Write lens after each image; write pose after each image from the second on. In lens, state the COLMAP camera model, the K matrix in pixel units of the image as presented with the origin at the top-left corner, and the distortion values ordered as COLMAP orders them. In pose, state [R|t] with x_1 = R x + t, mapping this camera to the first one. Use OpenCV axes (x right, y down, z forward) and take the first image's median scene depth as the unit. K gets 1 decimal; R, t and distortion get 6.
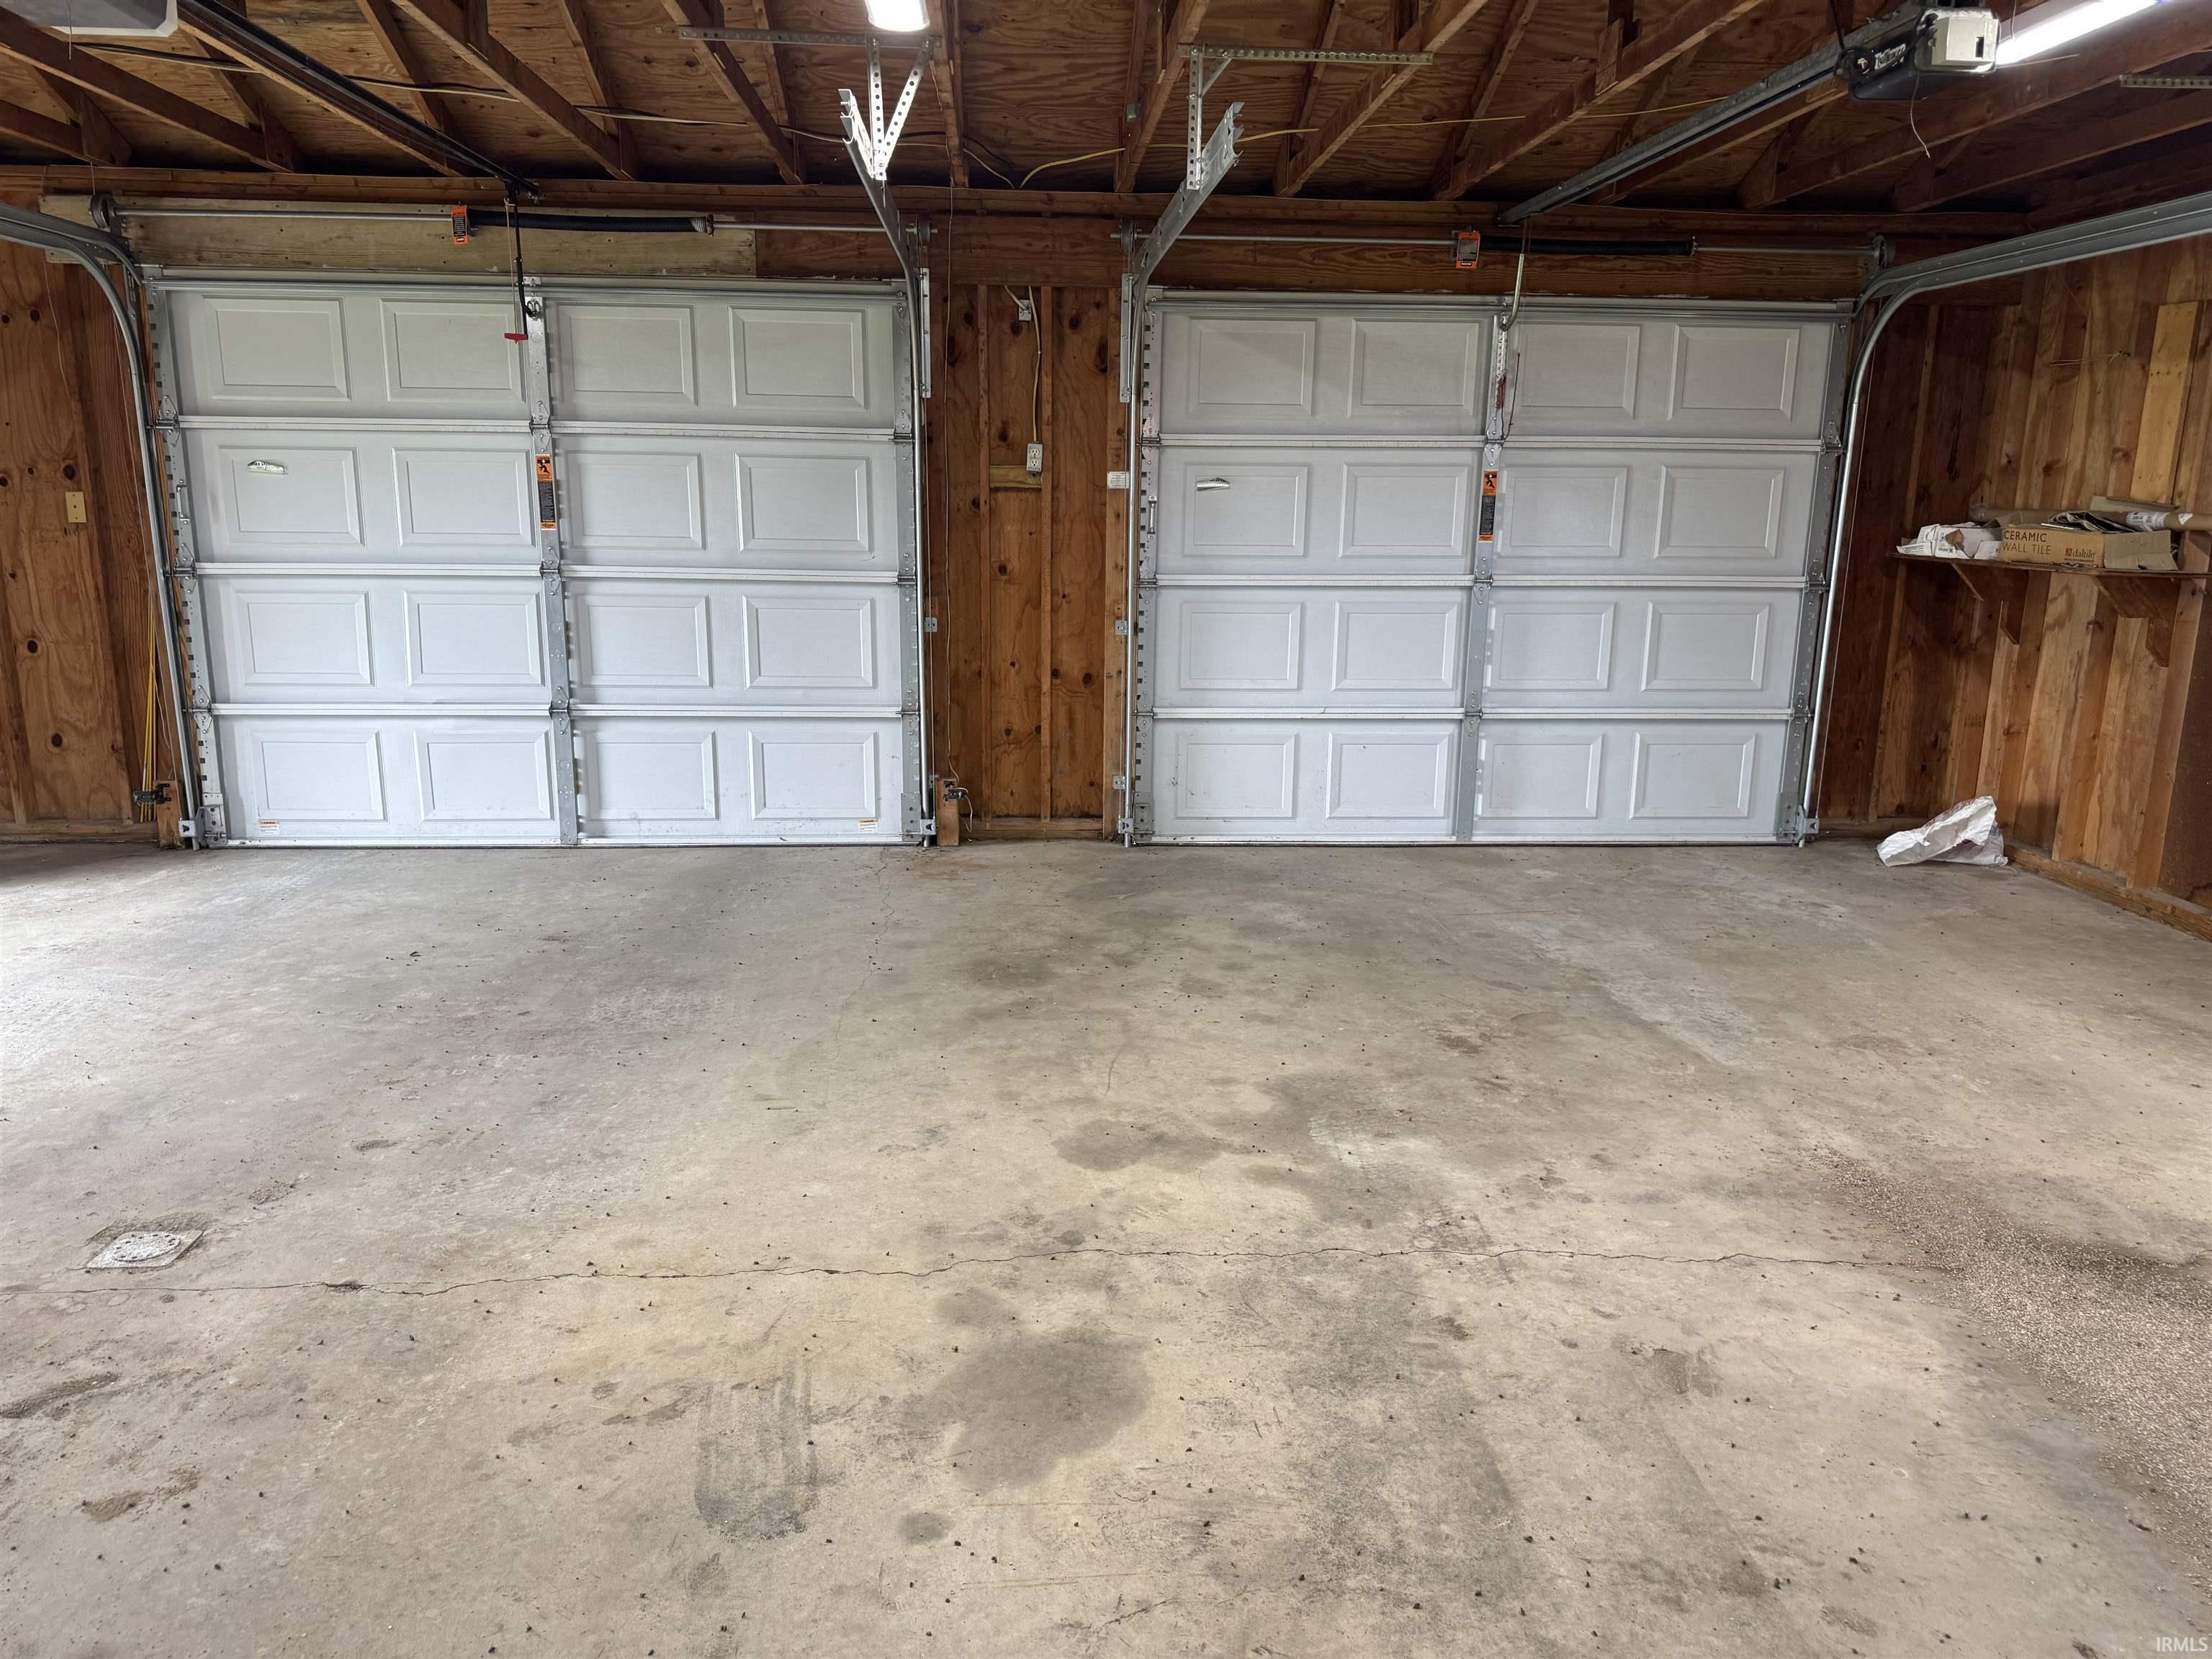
lens RADIAL K [[1566.4, 0, 1106.0], [0, 1566.4, 829.5], [0, 0, 1]] dist [0.002119, -0.040175]
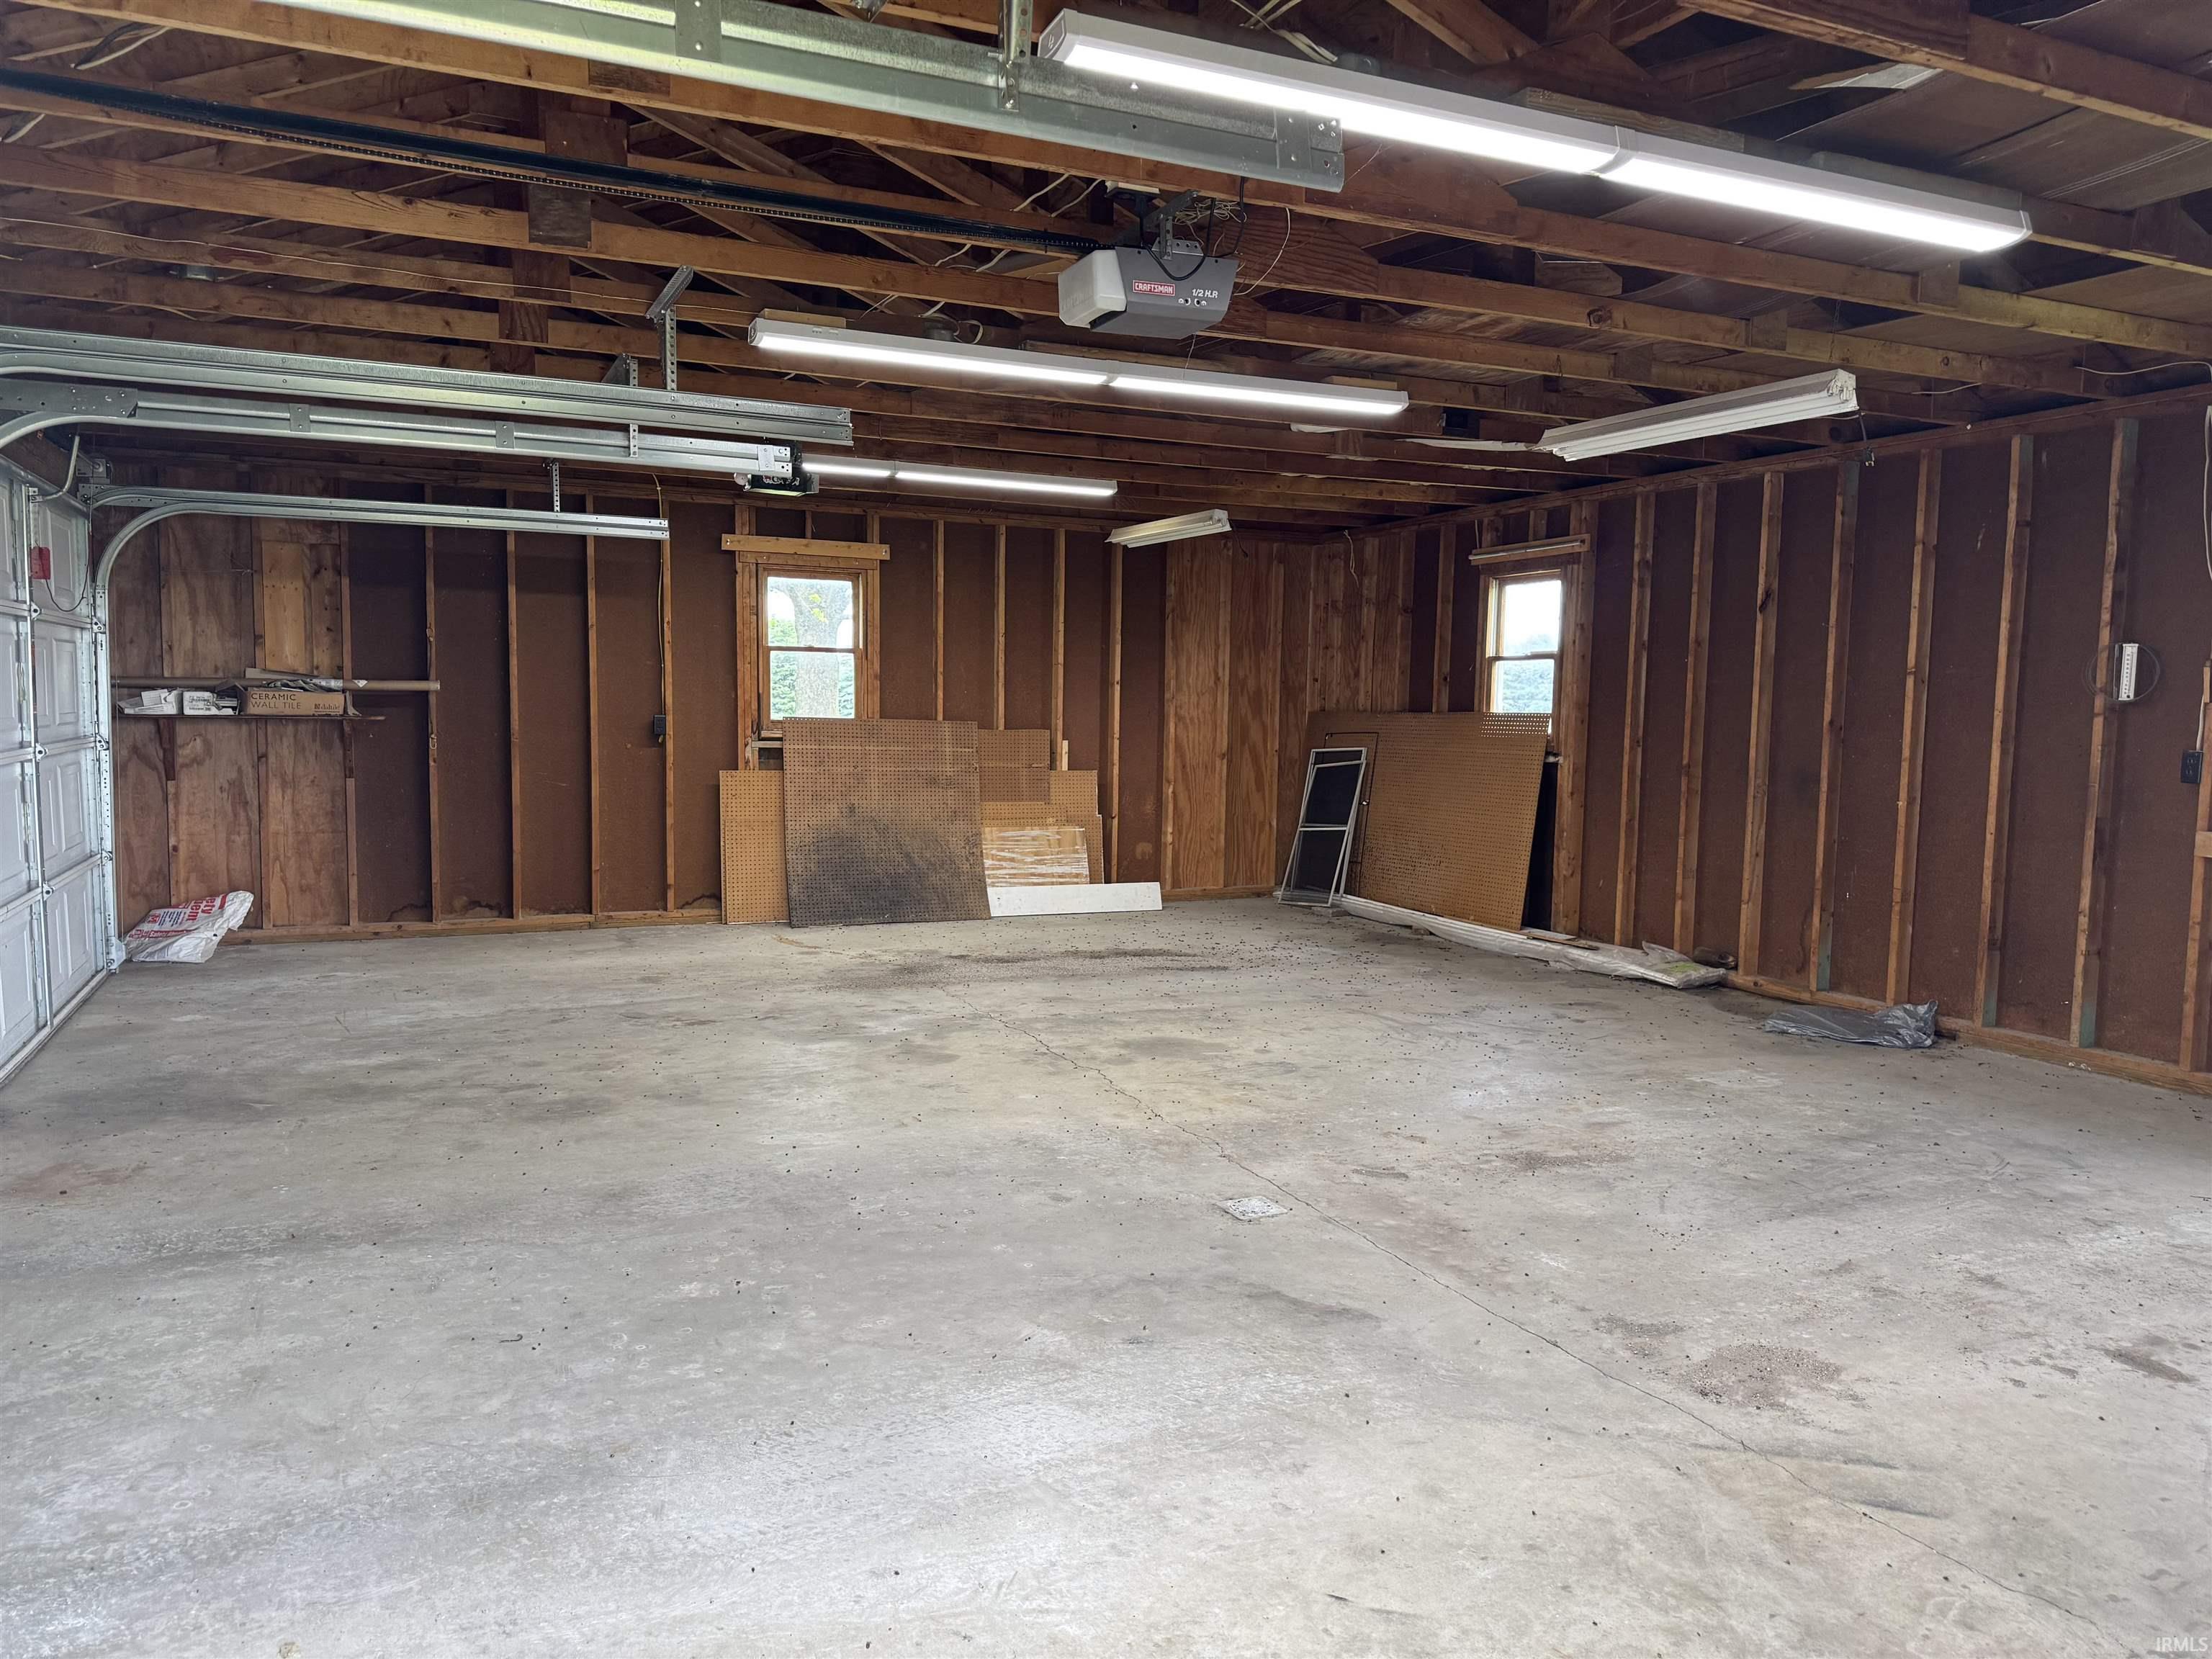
lens RADIAL K [[1546.9, 0, 1106.0], [0, 1546.9, 829.5], [0, 0, 1]] dist [0.052875, -0.037489]
pose [[-0.347718, -0.100955, 0.932148, -1.365322], [0.182177, 0.967964, 0.172792, -0.250206], [-0.919730, 0.229899, -0.318187, 1.090901]]
